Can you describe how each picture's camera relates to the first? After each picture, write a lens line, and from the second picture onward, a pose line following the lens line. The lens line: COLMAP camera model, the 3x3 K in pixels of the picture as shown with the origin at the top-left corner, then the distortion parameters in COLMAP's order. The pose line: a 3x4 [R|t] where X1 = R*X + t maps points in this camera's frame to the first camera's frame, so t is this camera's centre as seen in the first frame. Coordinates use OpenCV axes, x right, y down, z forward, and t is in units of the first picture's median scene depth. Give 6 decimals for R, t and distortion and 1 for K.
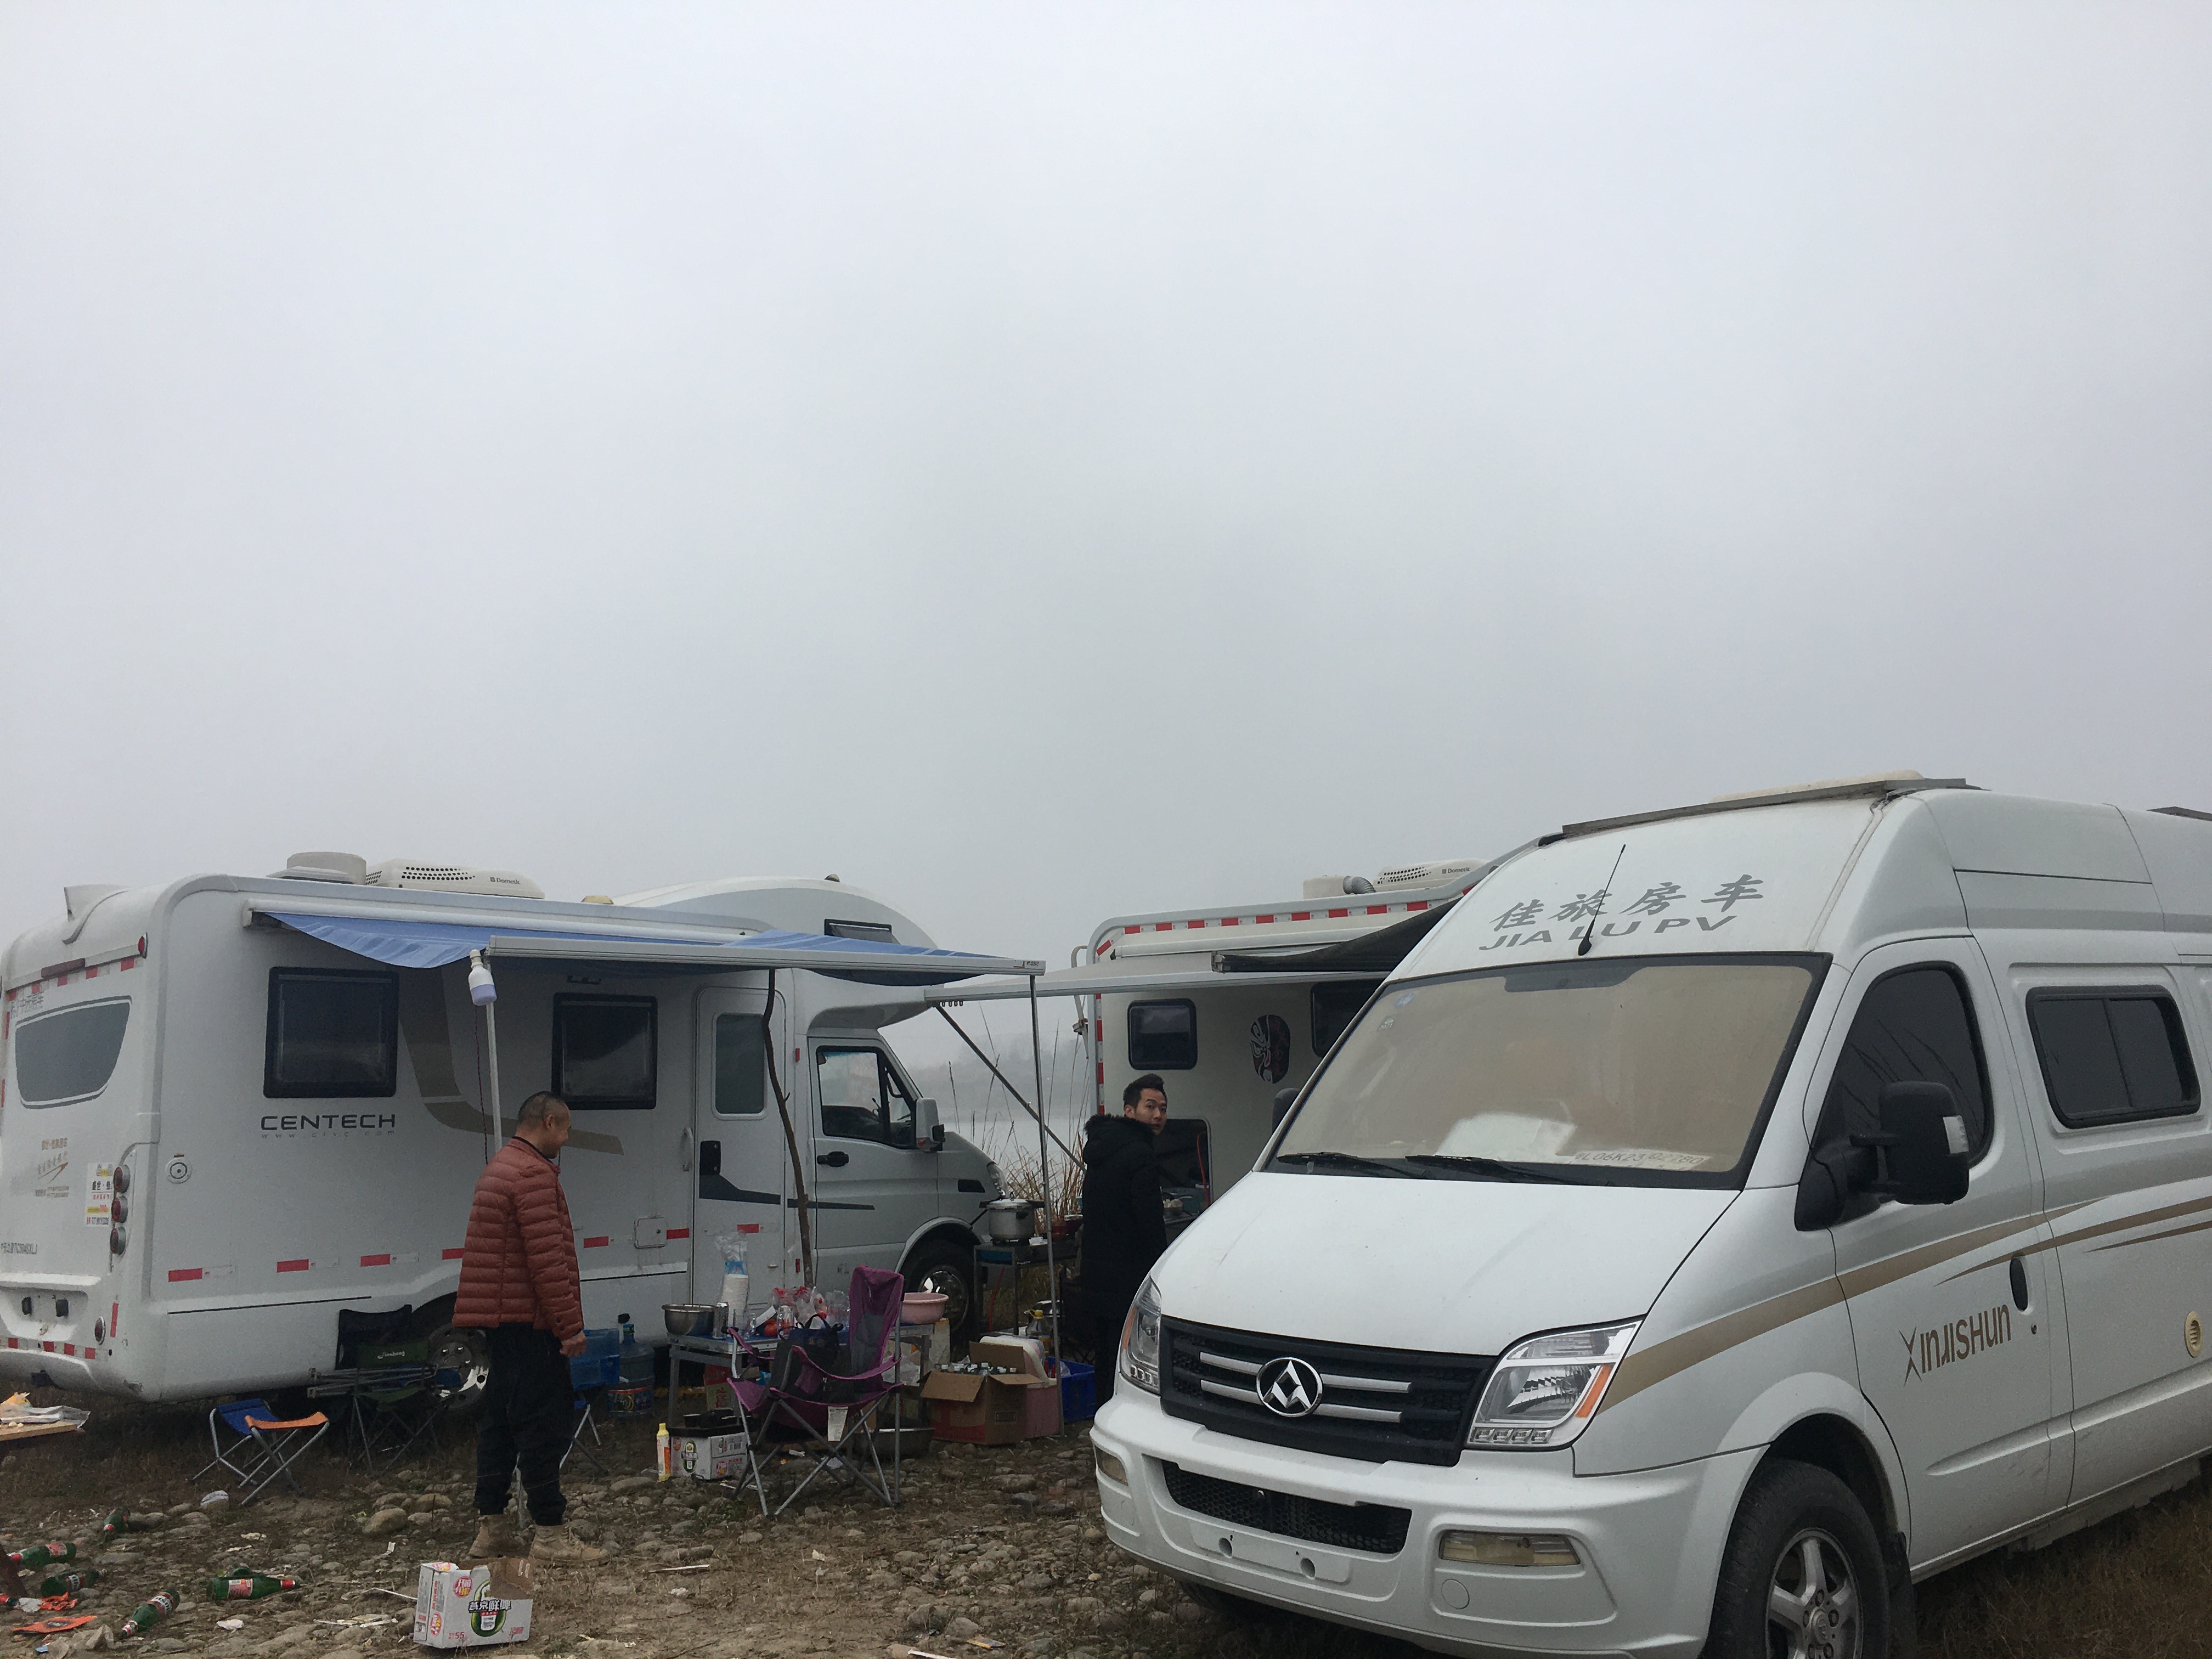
lens RADIAL K [[1852.8, 0, 1086.6], [0, 1852.8, 835.5], [0, 0, 1]] dist [0.067623, -0.076175]
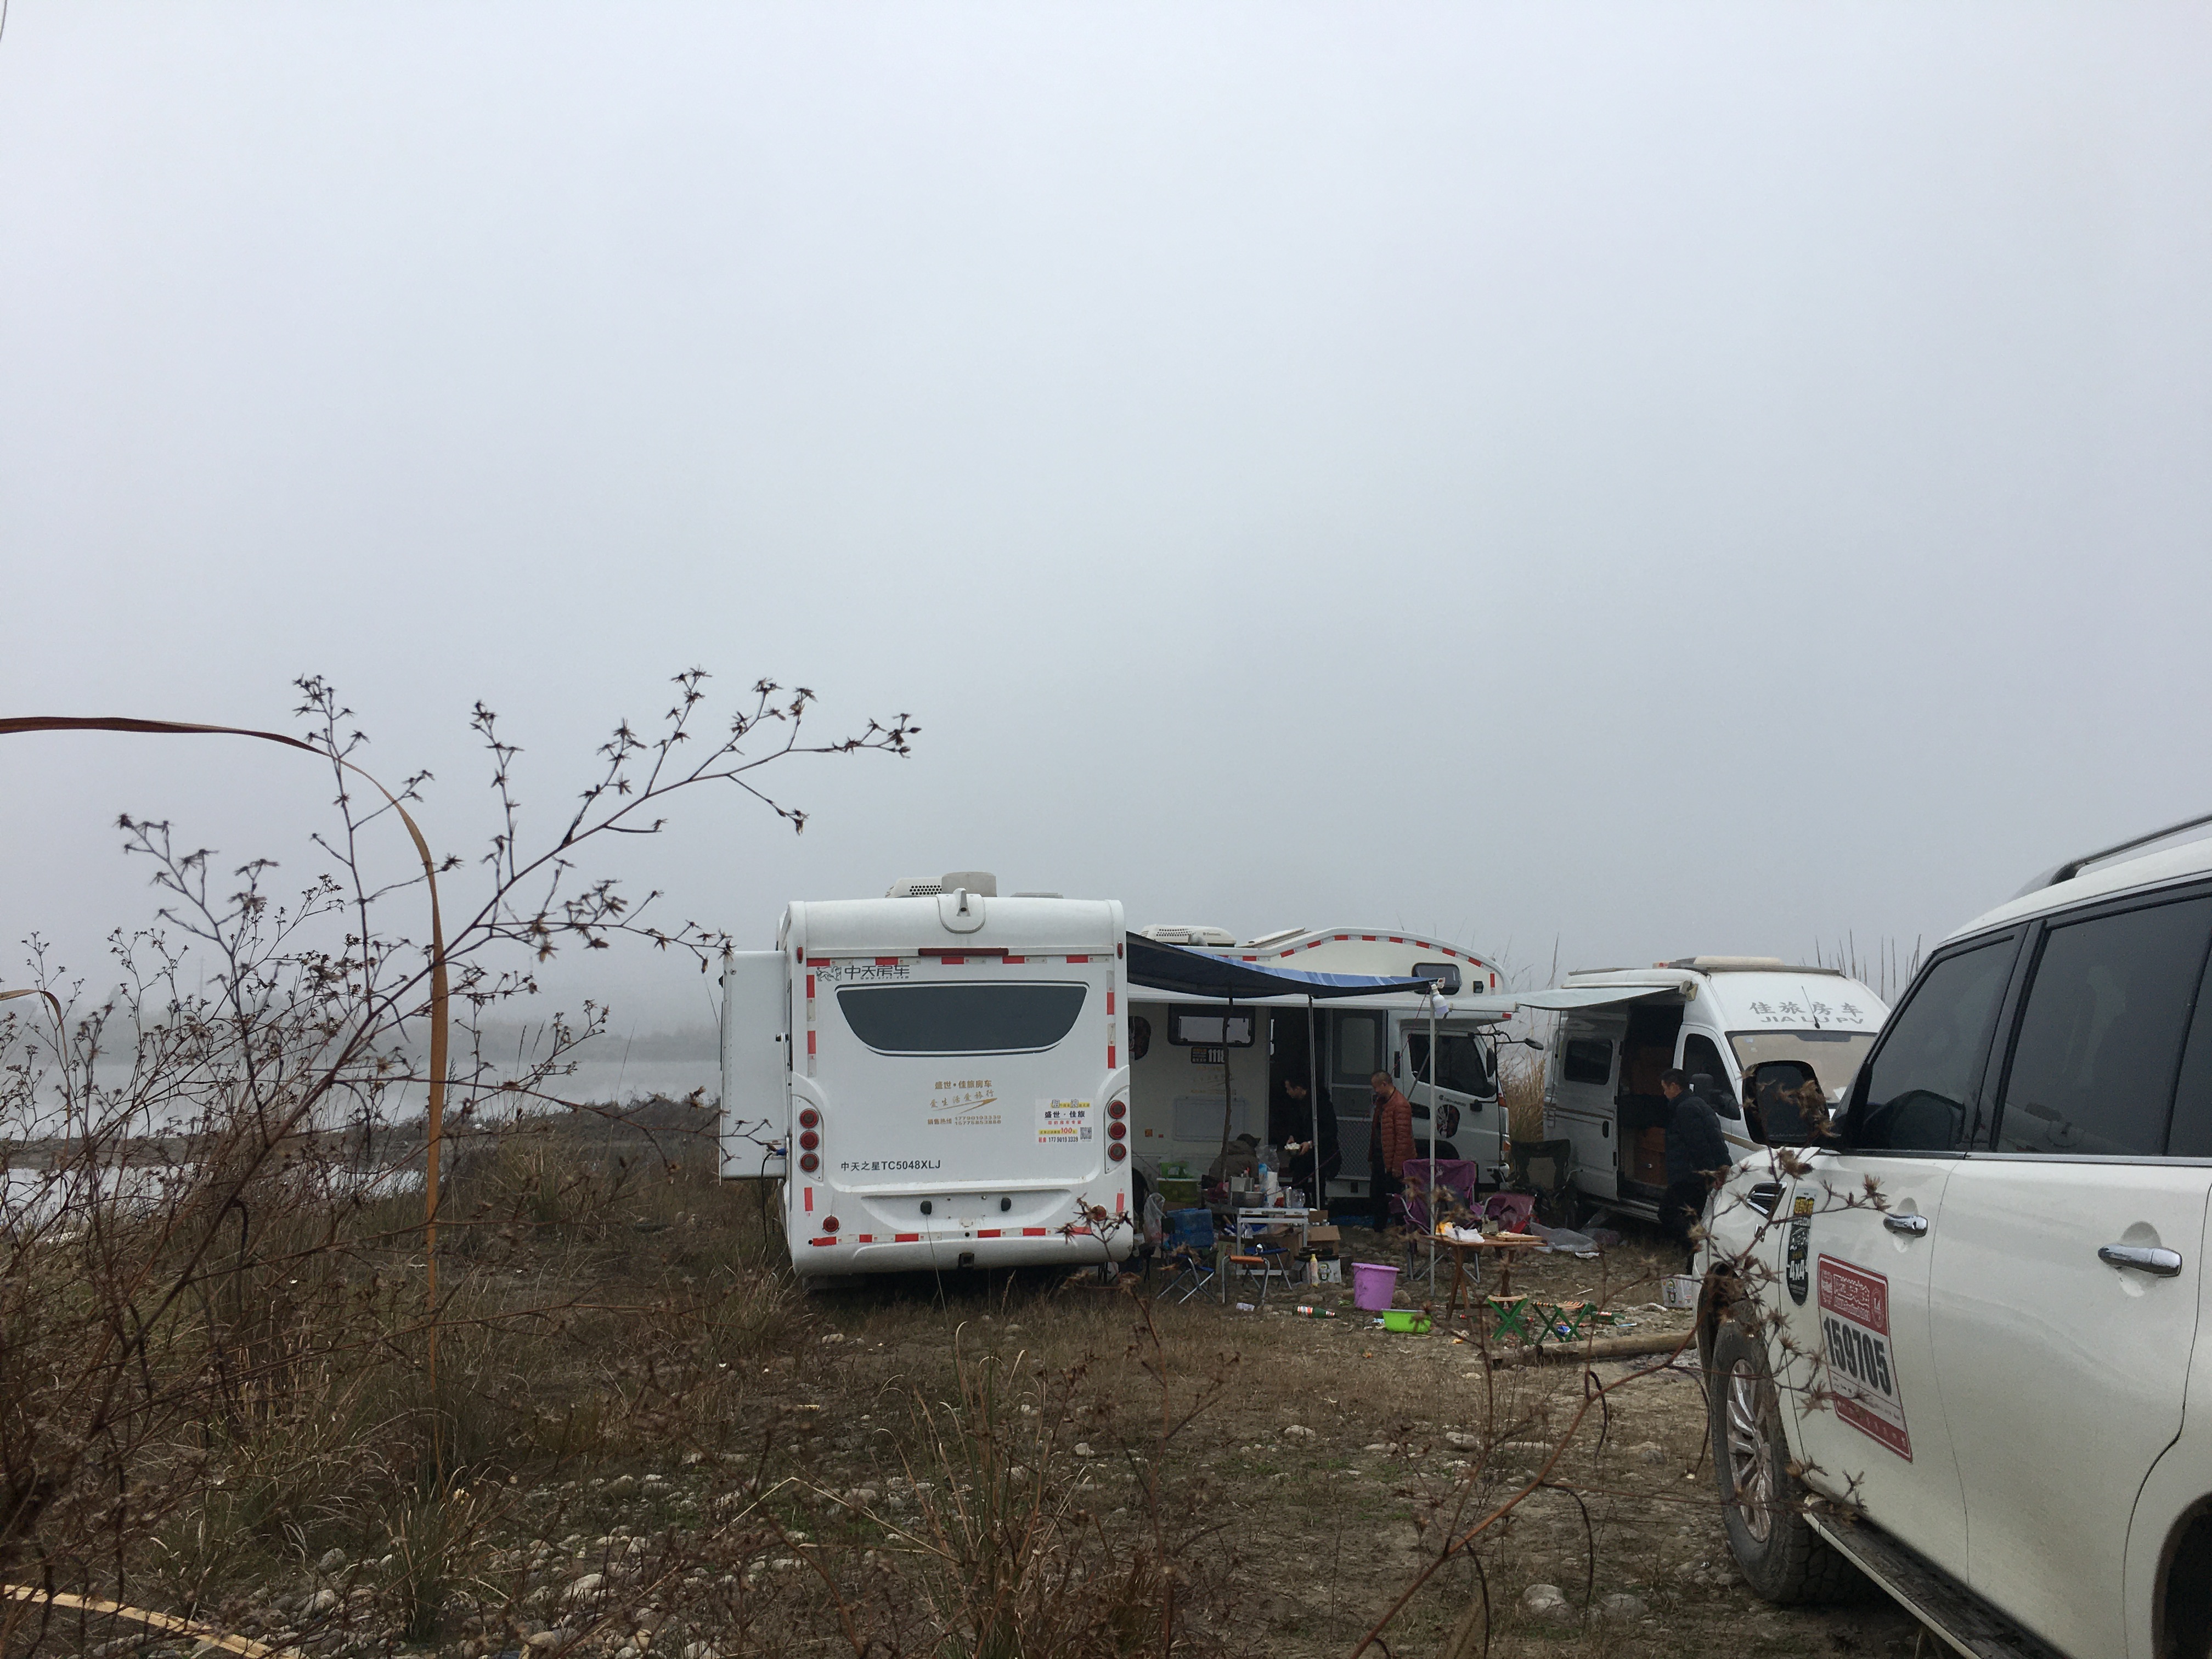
lens RADIAL K [[1852.8, 0, 1106.2], [0, 1852.8, 834.5], [0, 0, 1]] dist [0.067623, -0.076175]
pose [[0.568194, 0.126413, 0.813127, -2.212988], [-0.137101, 0.988862, -0.057930, 0.071767], [-0.811393, -0.078565, 0.579197, 0.238202]]
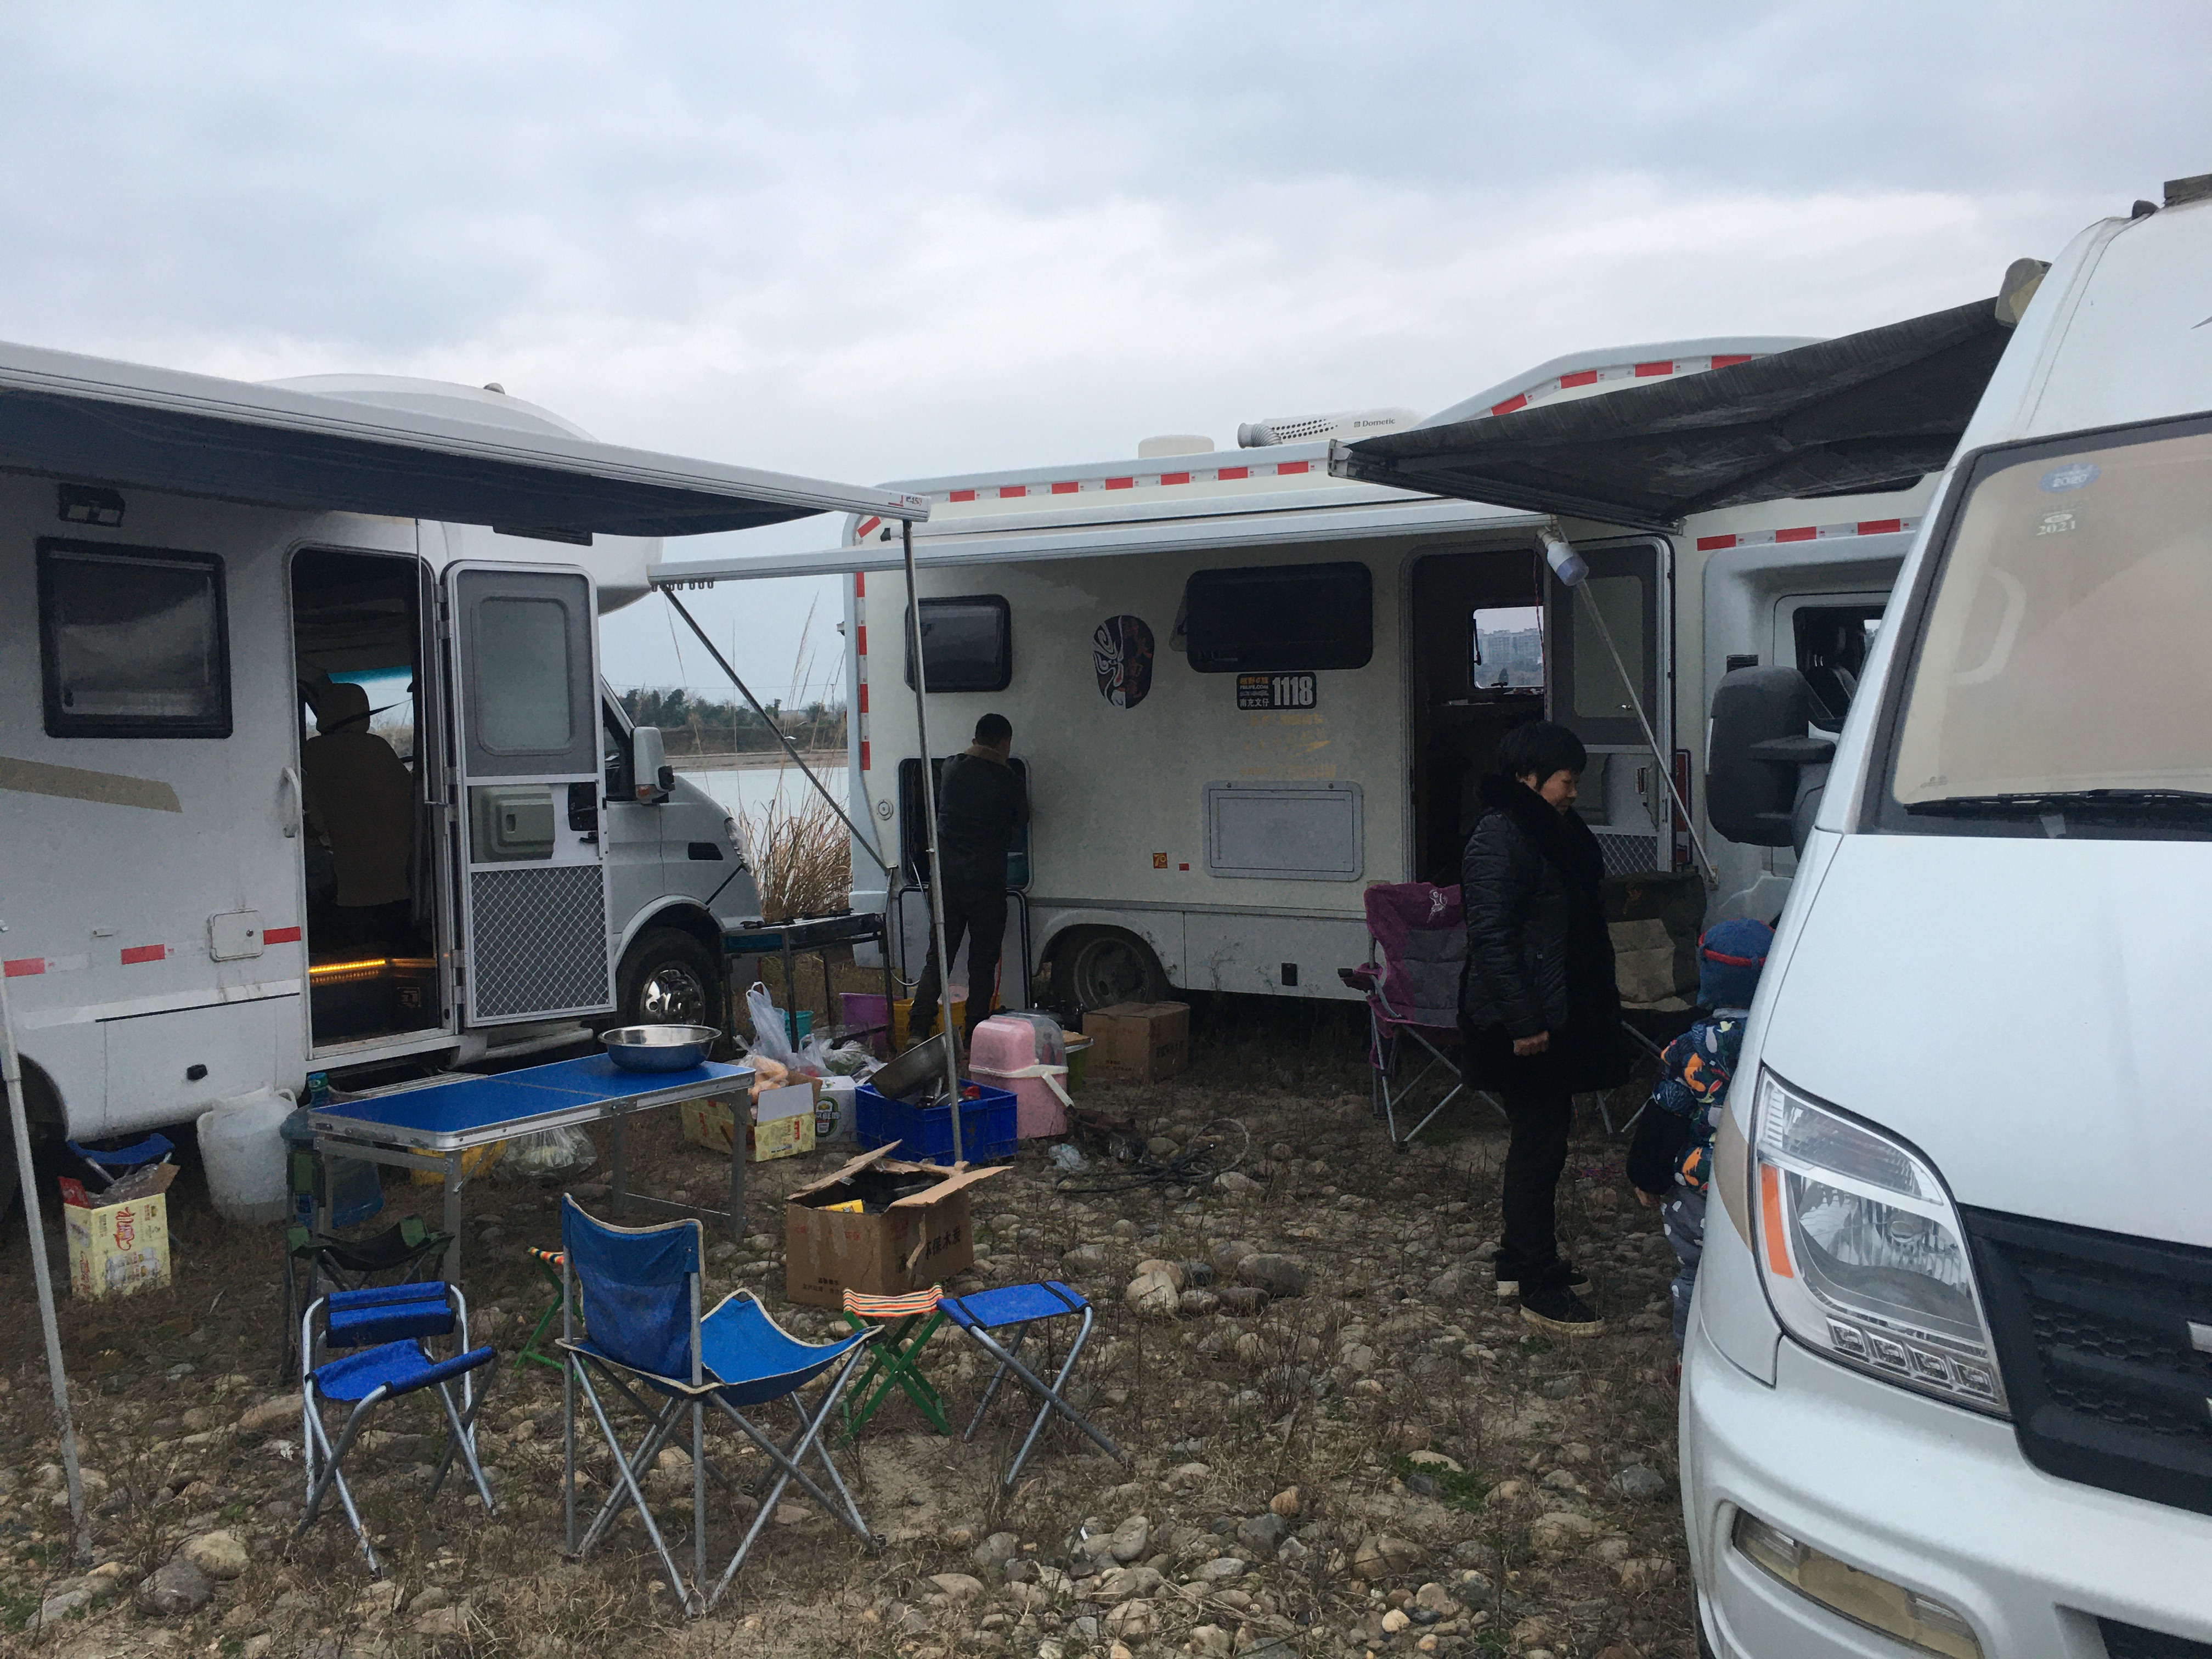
lens RADIAL K [[1852.8, 0, 1108.1], [0, 1852.8, 828.2], [0, 0, 1]] dist [0.067623, -0.076175]
pose [[0.966447, -0.014688, 0.256446, -0.177210], [-0.032051, 0.983666, 0.177128, 0.091623], [-0.254859, -0.179404, 0.950190, 0.534813]]
